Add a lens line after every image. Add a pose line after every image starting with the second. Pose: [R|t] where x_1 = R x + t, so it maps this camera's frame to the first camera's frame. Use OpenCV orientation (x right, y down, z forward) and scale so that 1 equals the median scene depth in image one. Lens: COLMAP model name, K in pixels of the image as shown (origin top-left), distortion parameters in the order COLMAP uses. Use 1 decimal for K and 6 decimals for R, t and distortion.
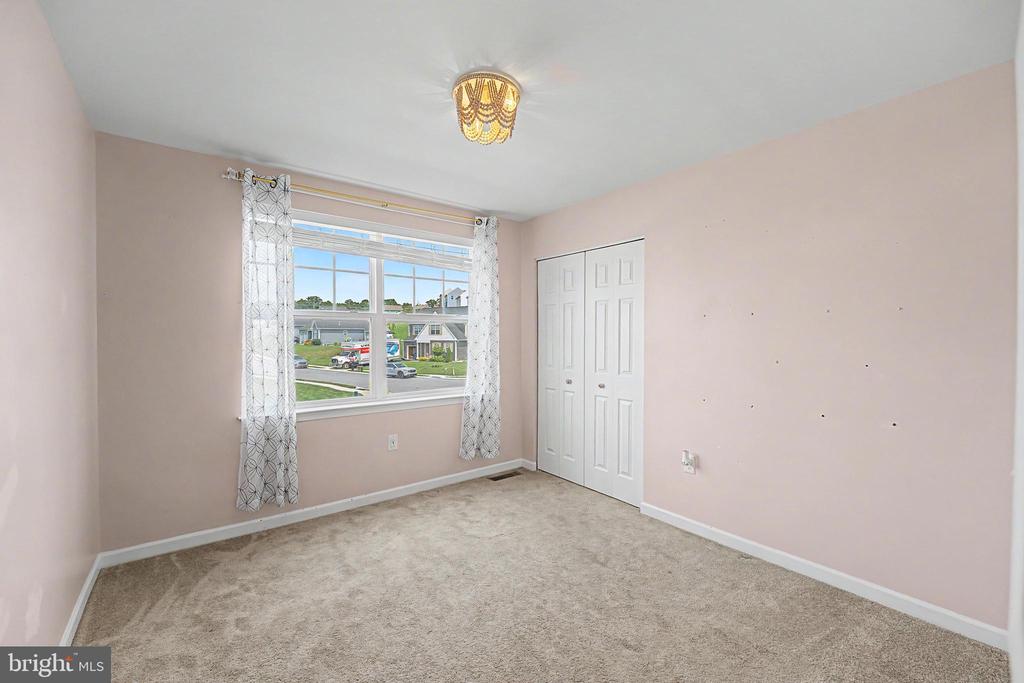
lens RADIAL K [[425.6, 0, 512.4], [0, 425.6, 336.2], [0, 0, 1]] dist [-0.000881, -0.000935]
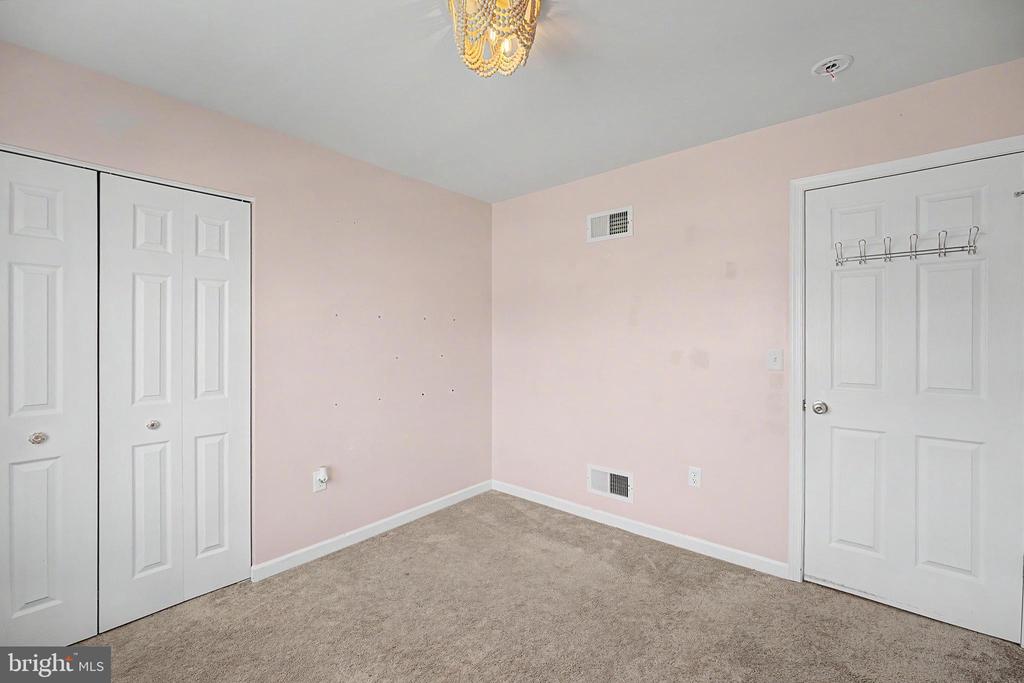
lens RADIAL K [[425.6, 0, 512.4], [0, 425.6, 336.2], [0, 0, 1]] dist [-0.000881, -0.000935]
pose [[-0.190522, 0.005469, 0.981668, -0.490236], [0.005972, 0.999972, -0.004412, 0.003962], [-0.981665, 0.005022, -0.190549, 0.709583]]
